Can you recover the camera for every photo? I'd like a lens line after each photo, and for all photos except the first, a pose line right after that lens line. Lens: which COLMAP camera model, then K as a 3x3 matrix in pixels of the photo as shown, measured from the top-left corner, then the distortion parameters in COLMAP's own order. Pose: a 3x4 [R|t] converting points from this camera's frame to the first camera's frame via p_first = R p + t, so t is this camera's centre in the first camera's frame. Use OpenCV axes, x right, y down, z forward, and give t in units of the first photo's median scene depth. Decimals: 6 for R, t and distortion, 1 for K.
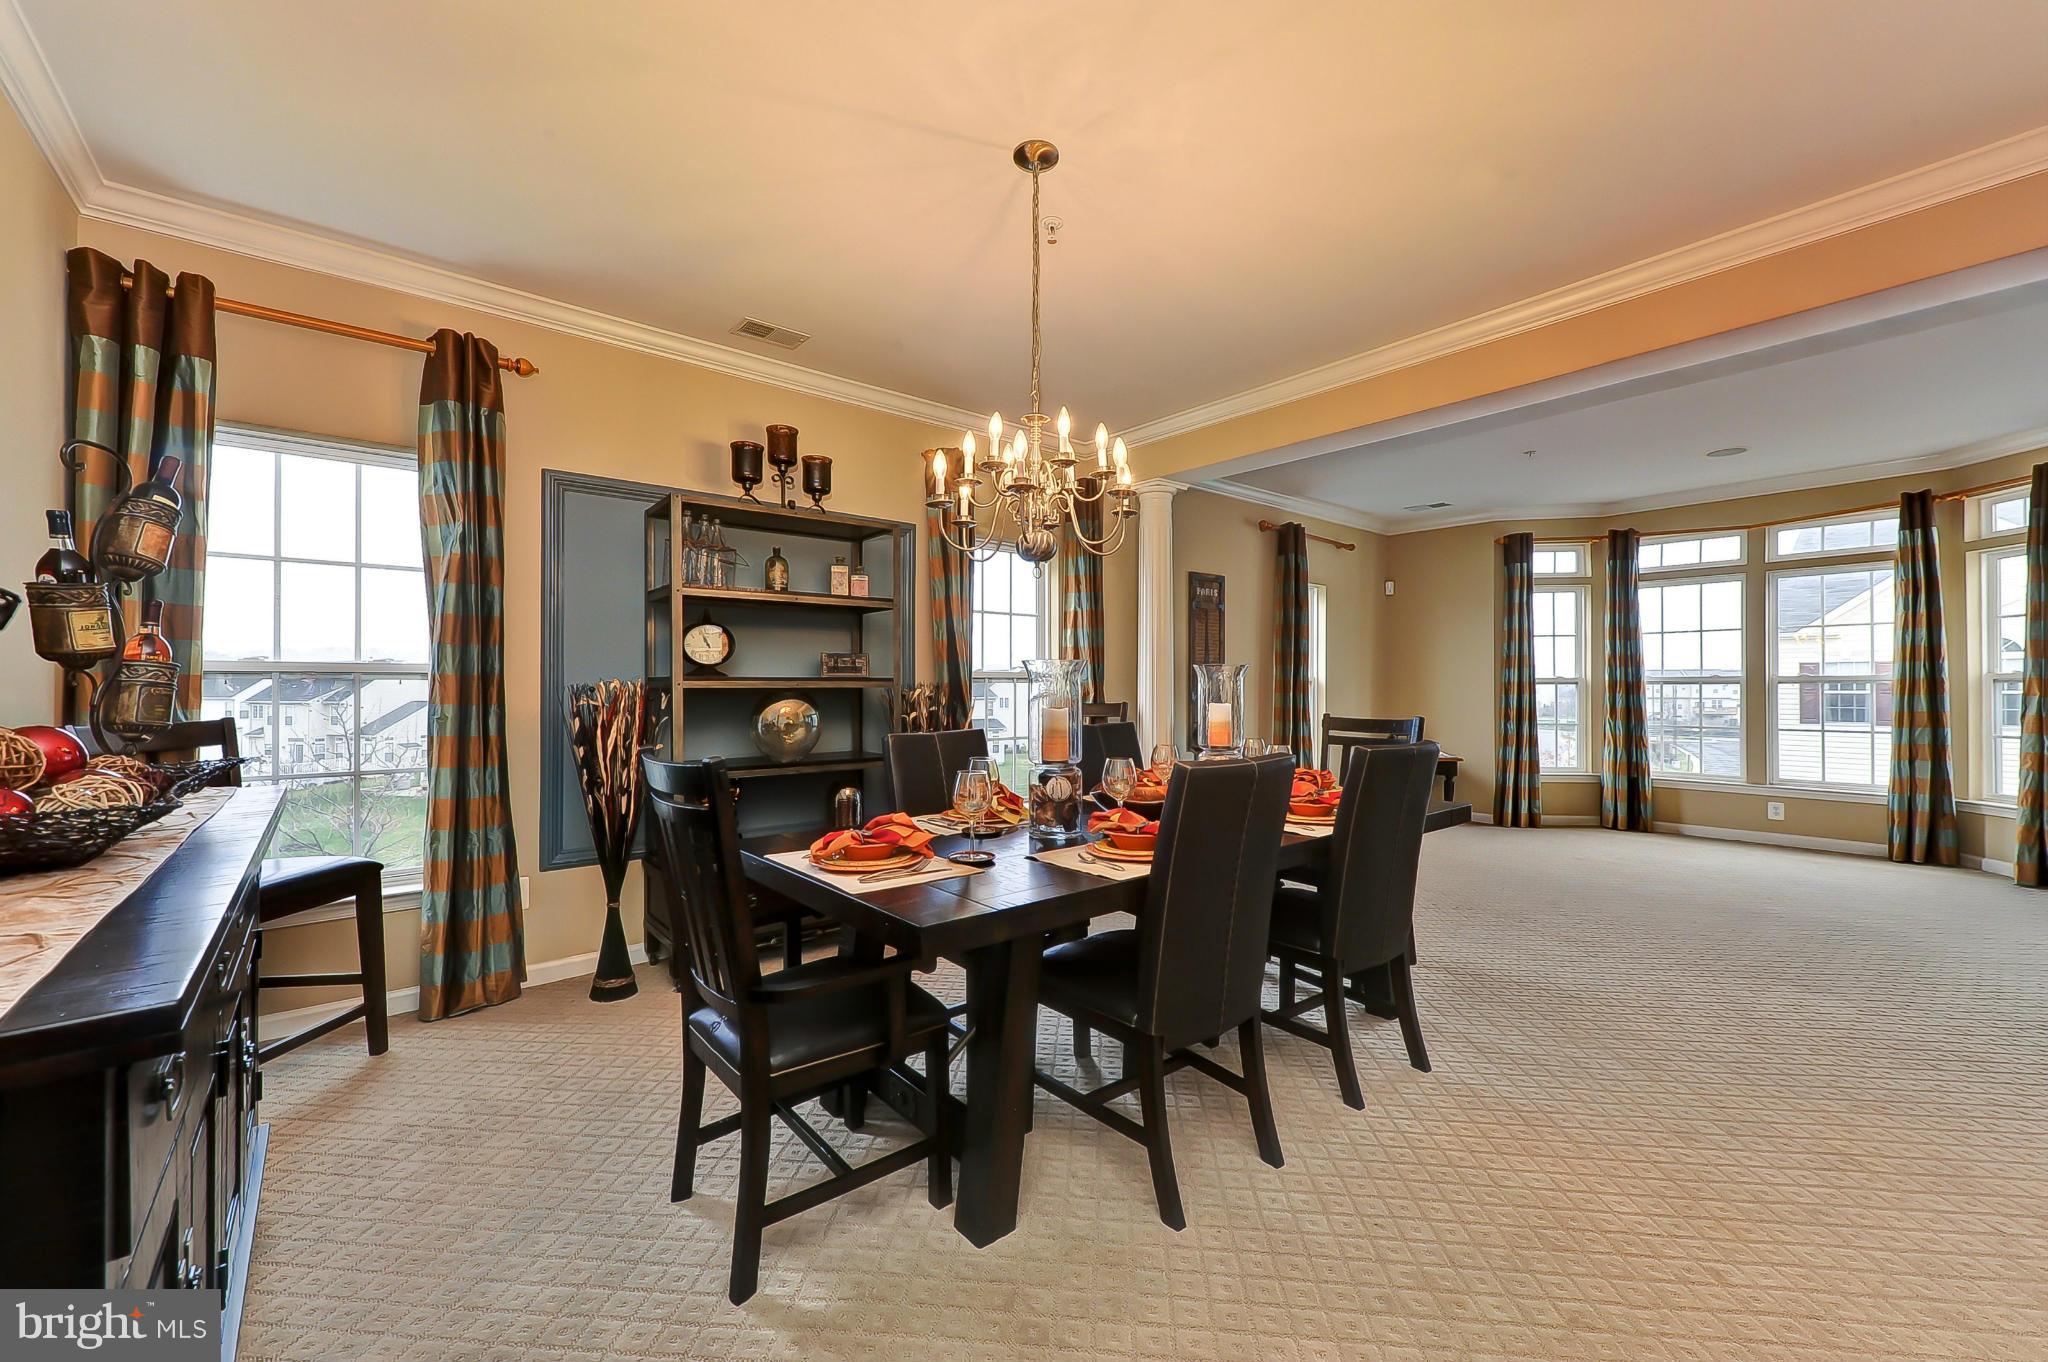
lens RADIAL K [[810.4, 0, 1038.1], [0, 810.4, 683.9], [0, 0, 1]] dist [0.004547, -0.000390]
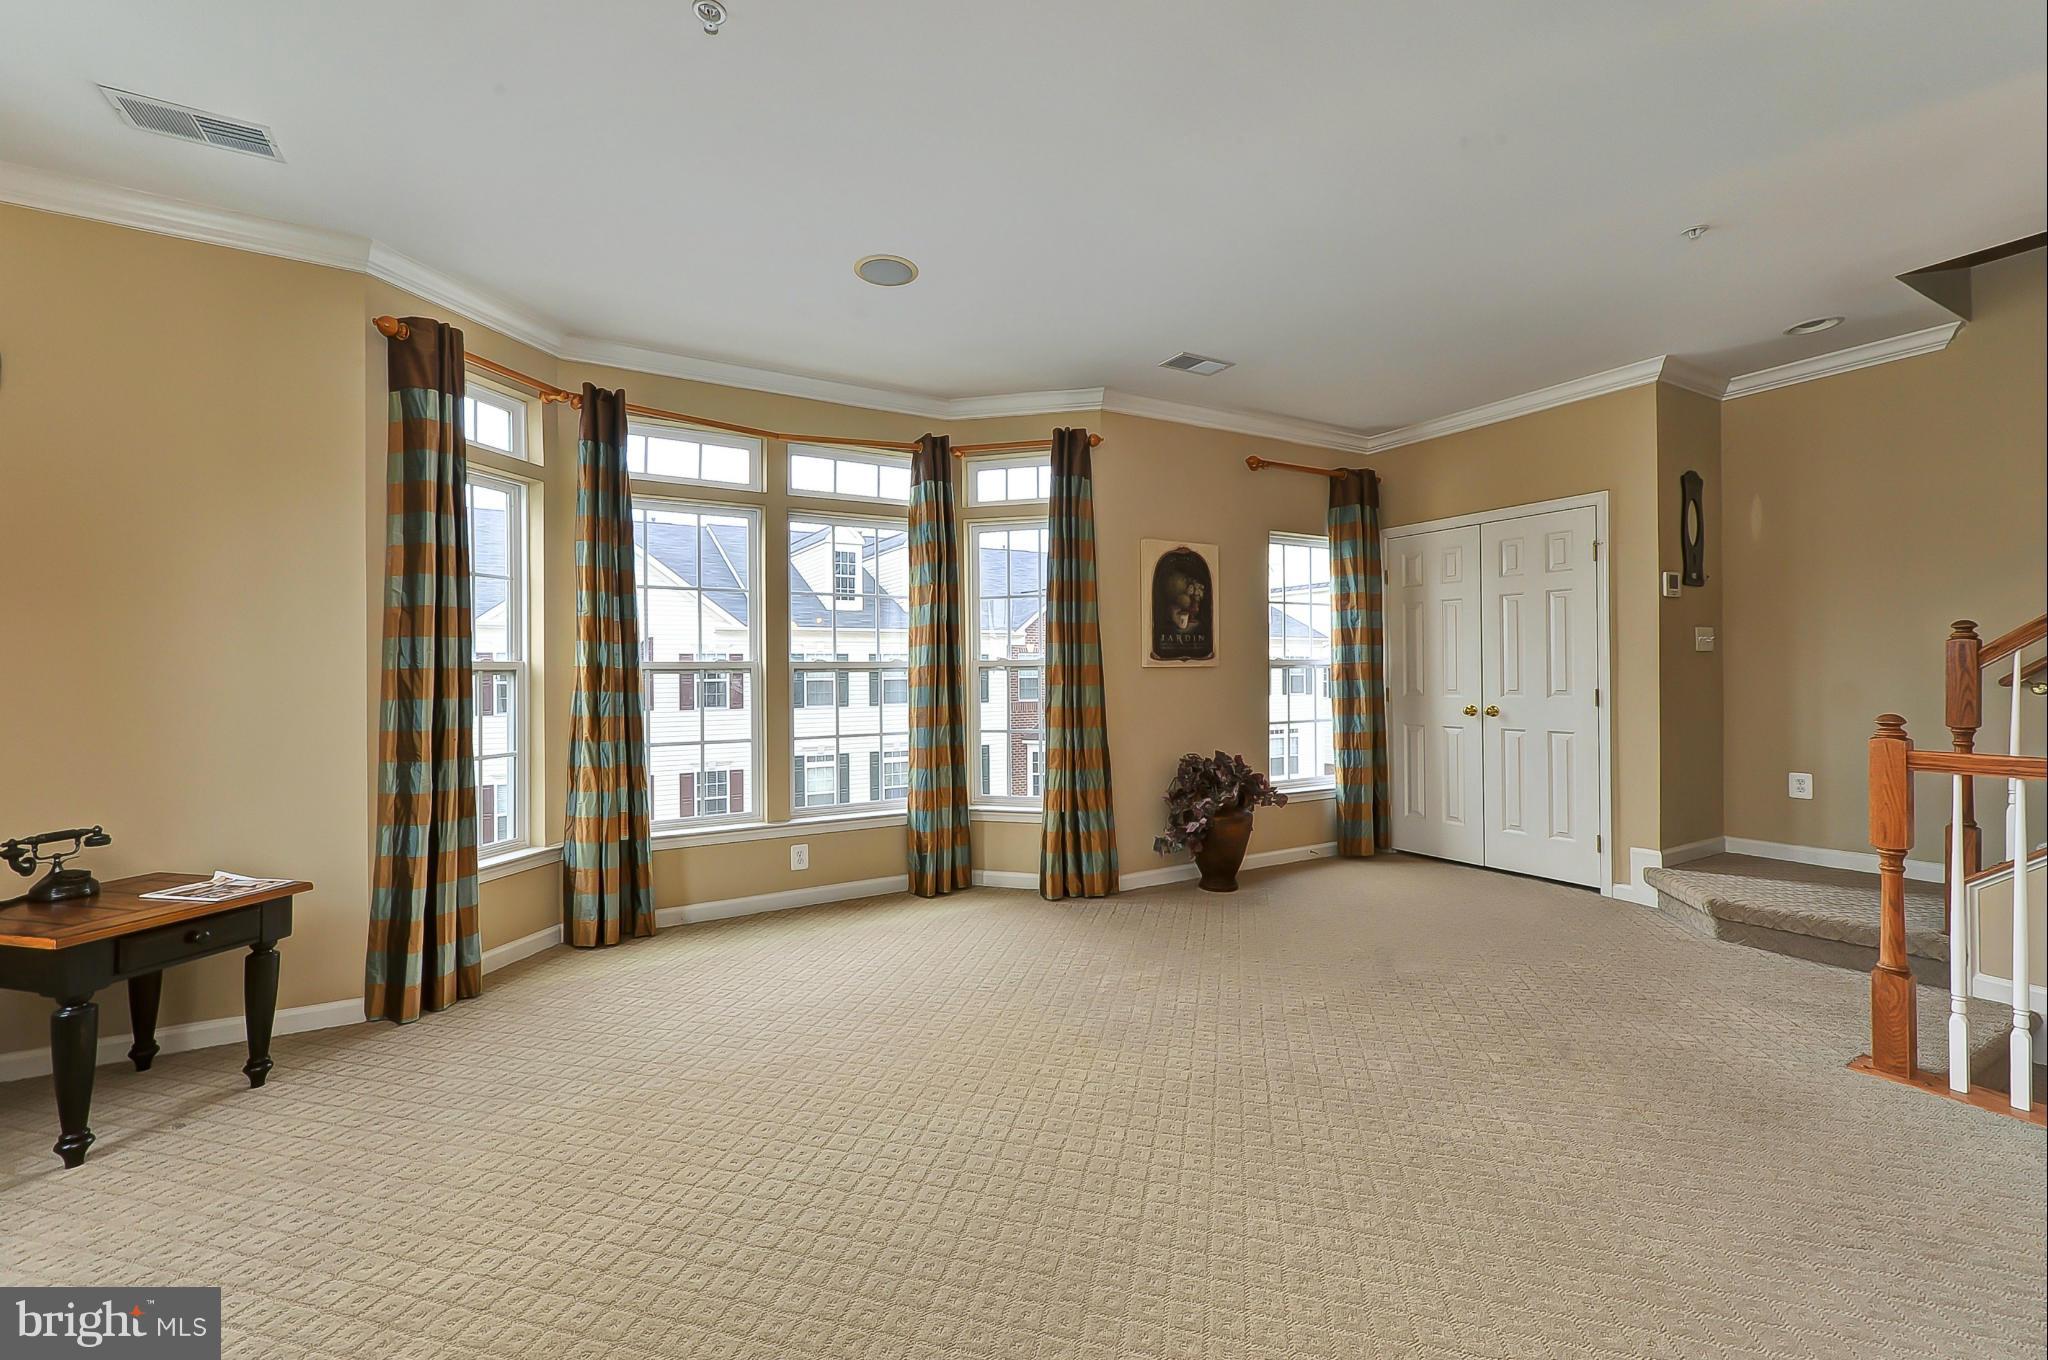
lens RADIAL K [[852.6, 0, 999.2], [0, 852.6, 664.9], [0, 0, 1]] dist [0.002270, -0.000050]
pose [[0.178130, 0.002978, 0.984002, 0.369825], [0.005829, 0.999975, -0.004081, -0.005480], [-0.983990, 0.006463, 0.178108, 1.167410]]
